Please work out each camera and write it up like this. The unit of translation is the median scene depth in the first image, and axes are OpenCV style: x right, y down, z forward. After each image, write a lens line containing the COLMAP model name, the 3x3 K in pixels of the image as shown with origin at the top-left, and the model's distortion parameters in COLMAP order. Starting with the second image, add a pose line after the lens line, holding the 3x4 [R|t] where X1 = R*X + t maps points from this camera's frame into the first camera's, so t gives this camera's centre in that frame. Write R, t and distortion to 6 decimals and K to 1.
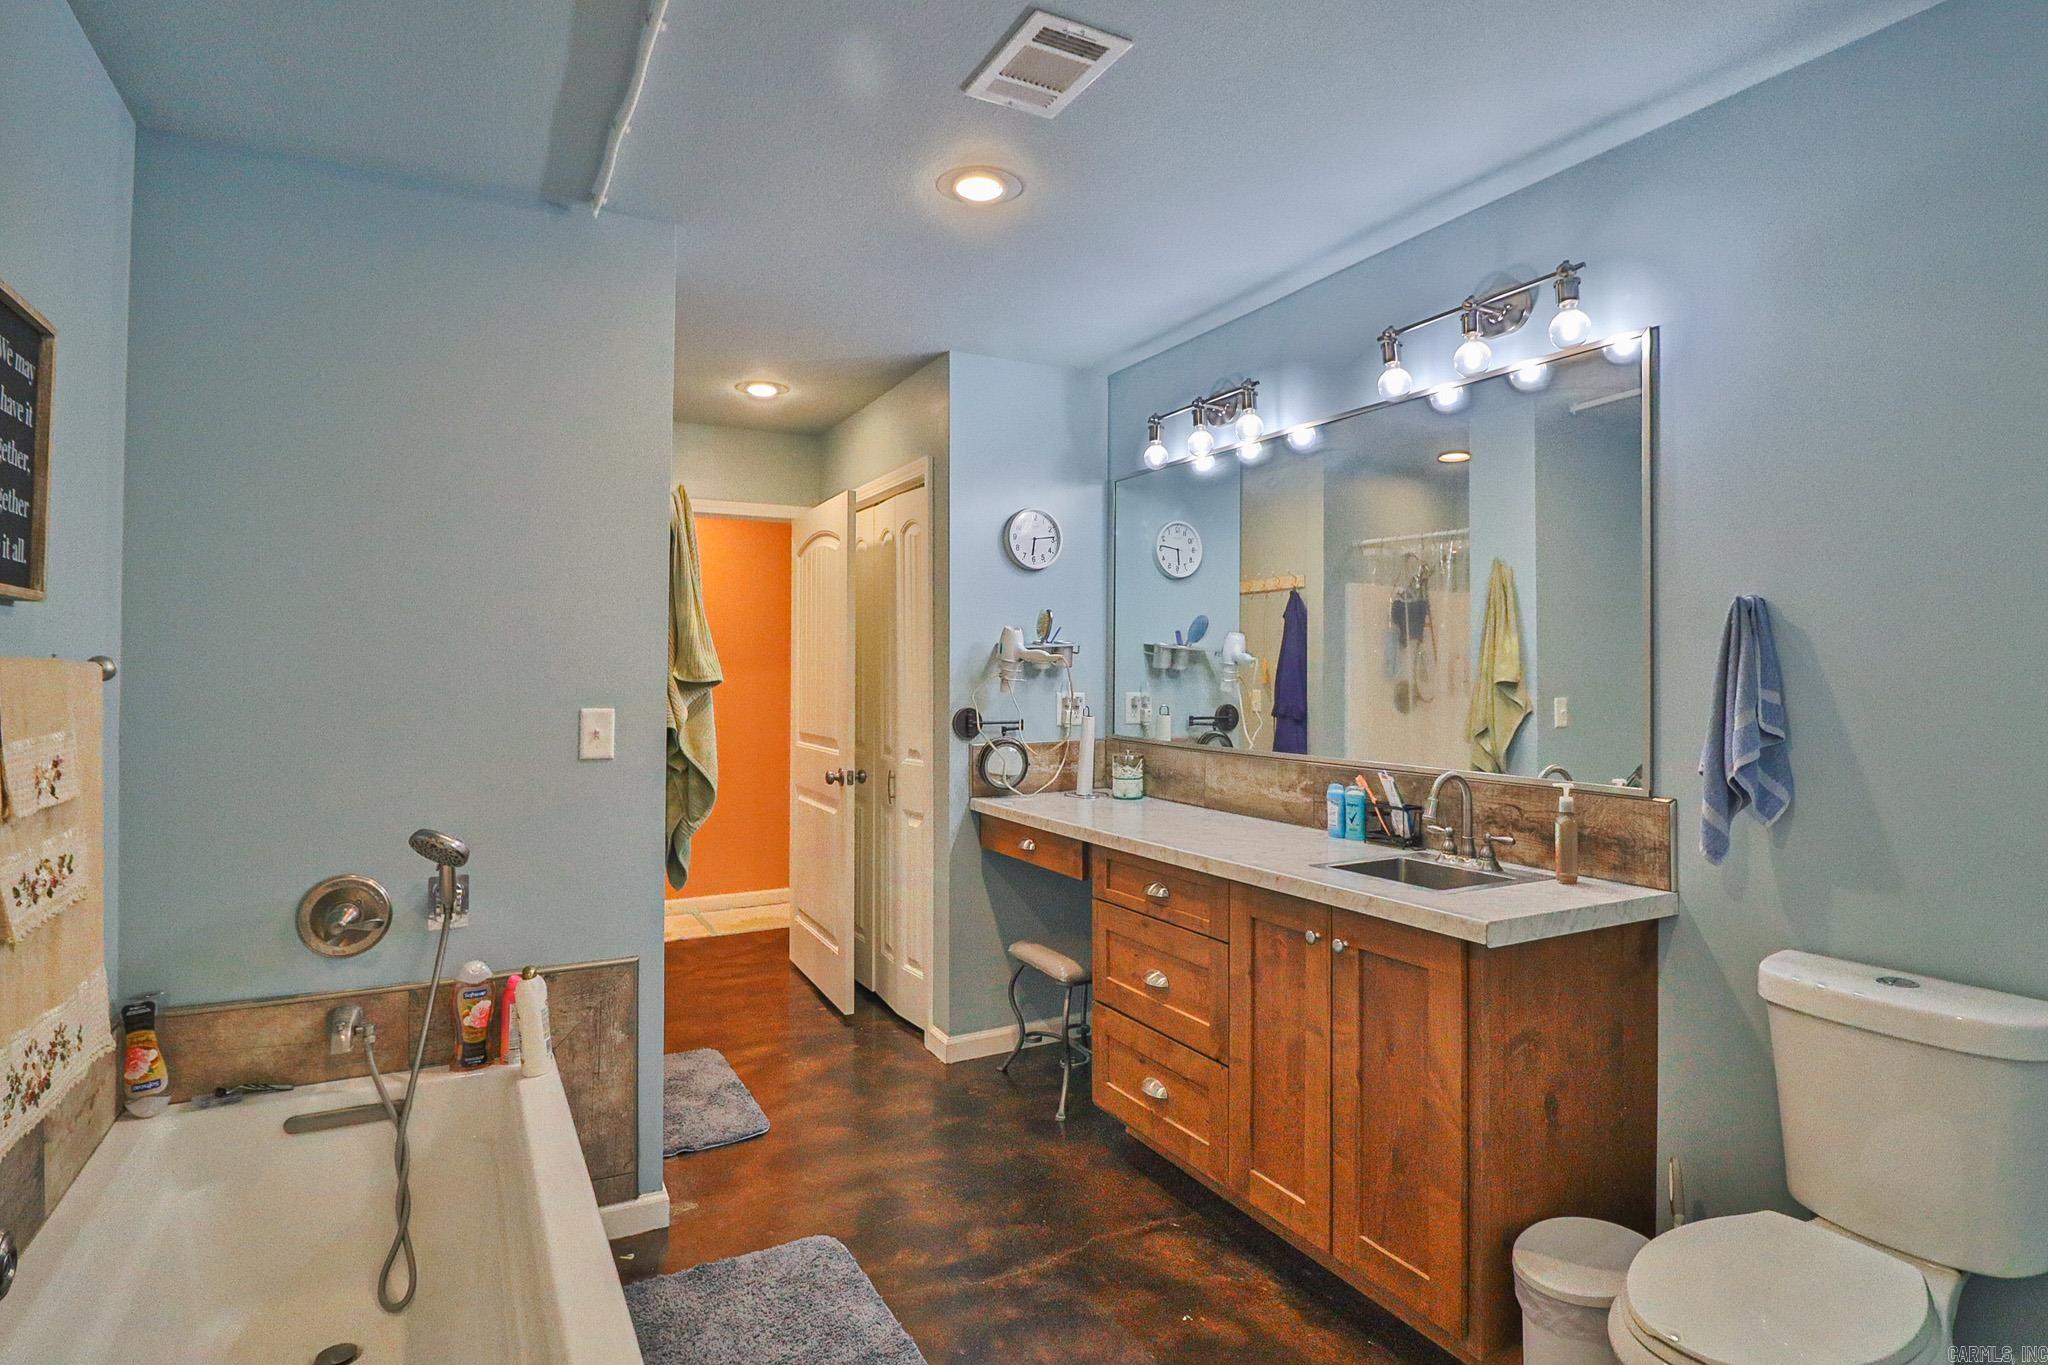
lens RADIAL K [[1077.4, 0, 1049.3], [0, 1077.4, 671.1], [0, 0, 1]] dist [0.003498, -0.019903]
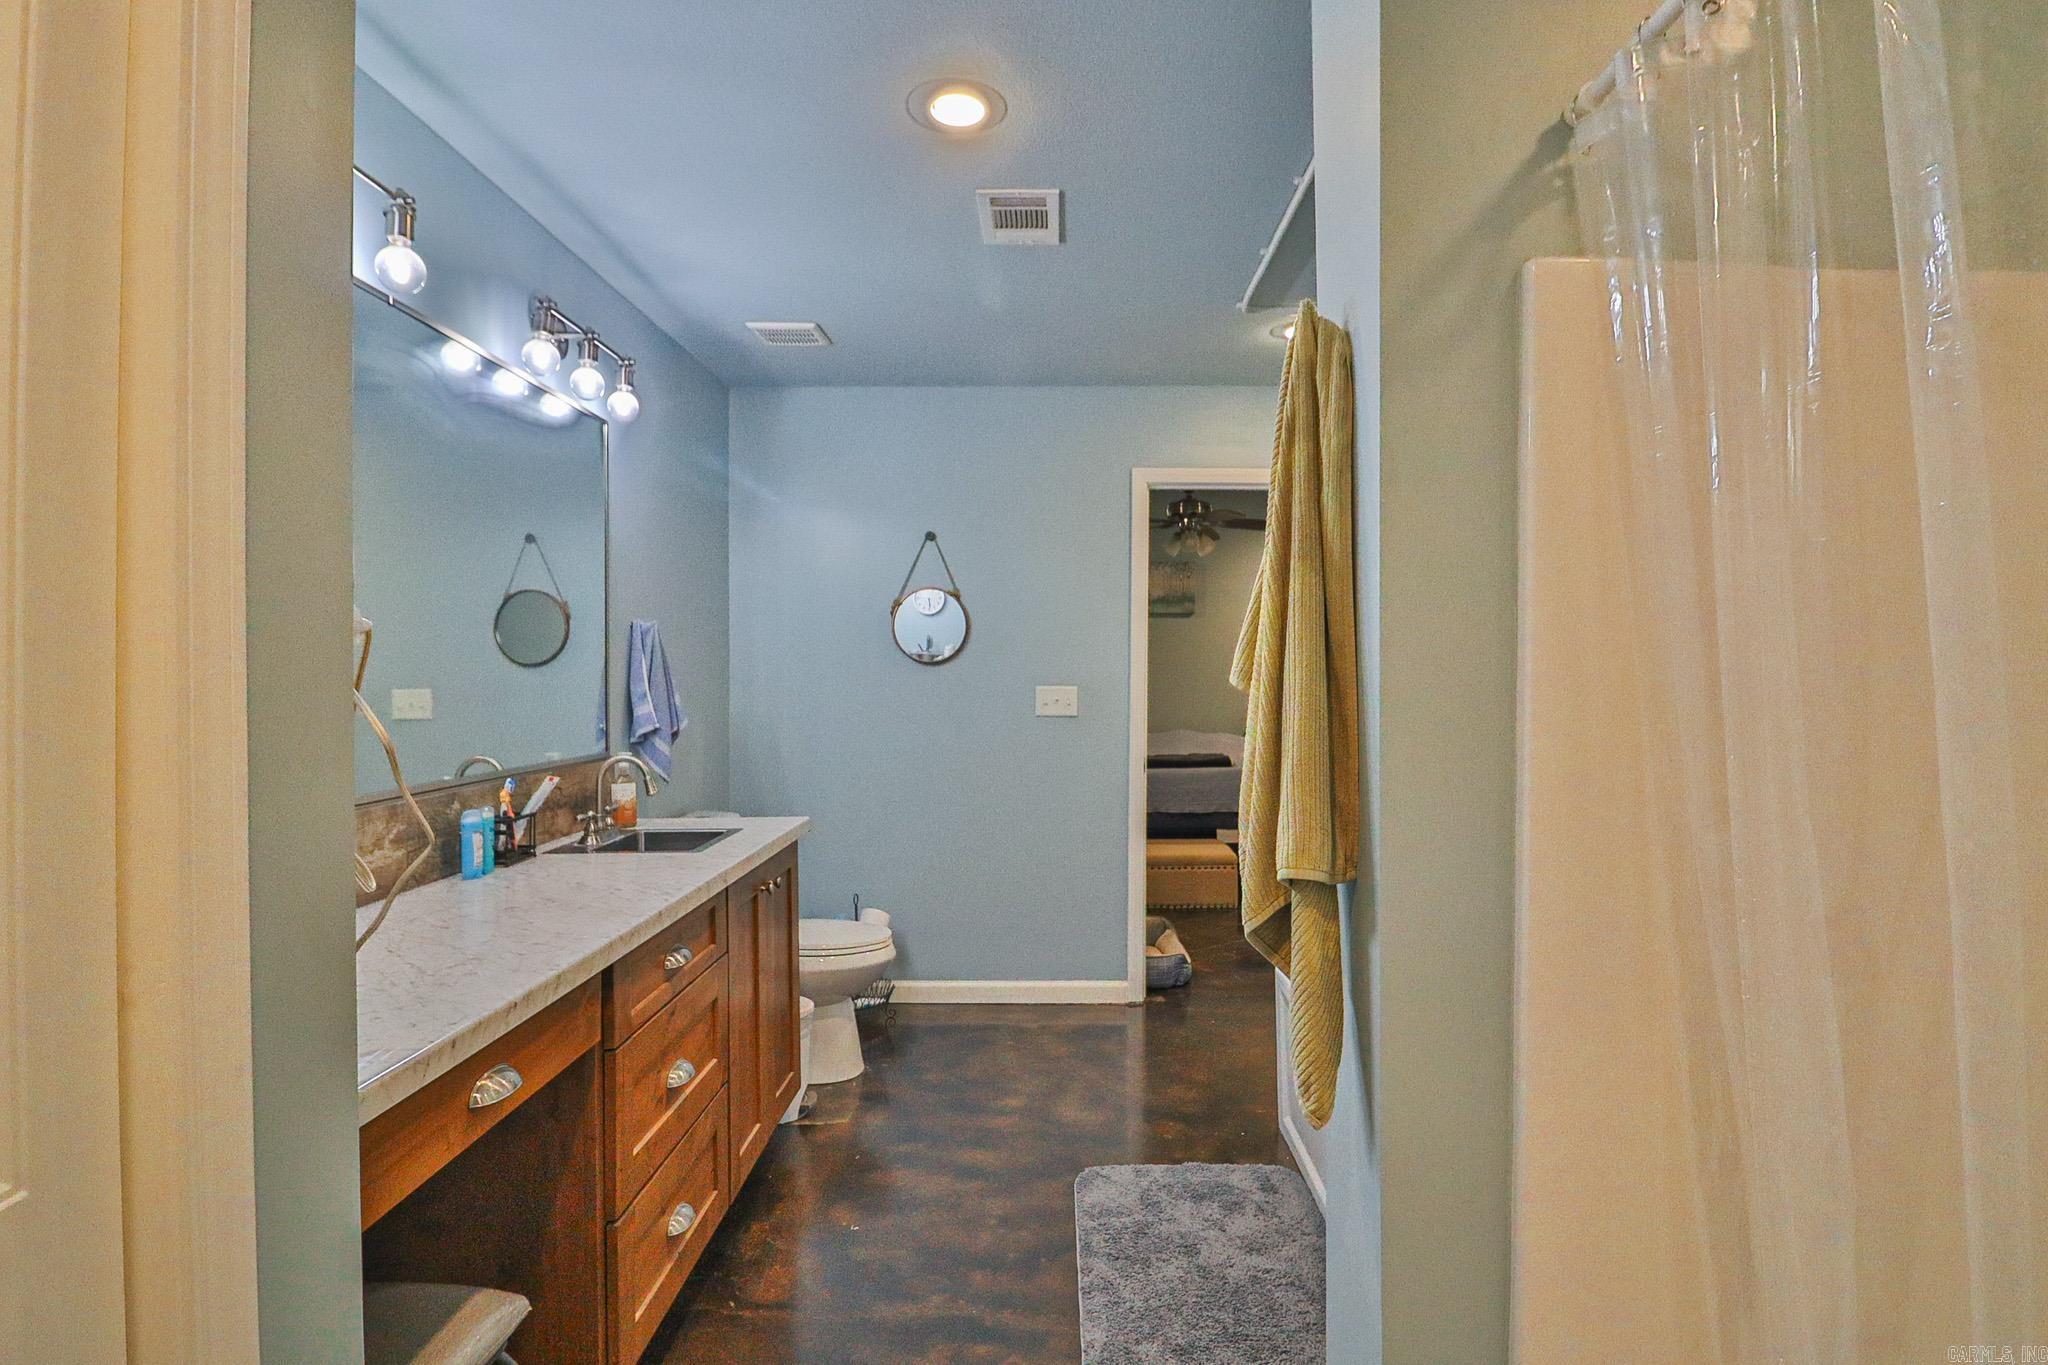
lens RADIAL K [[1077.4, 0, 1049.3], [0, 1077.4, 671.1], [0, 0, 1]] dist [0.003498, -0.019903]
pose [[-0.874863, -0.001188, 0.484369, -0.527372], [-0.002325, 0.999996, -0.001745, 0.004980], [-0.484364, -0.002653, -0.874862, 1.640470]]
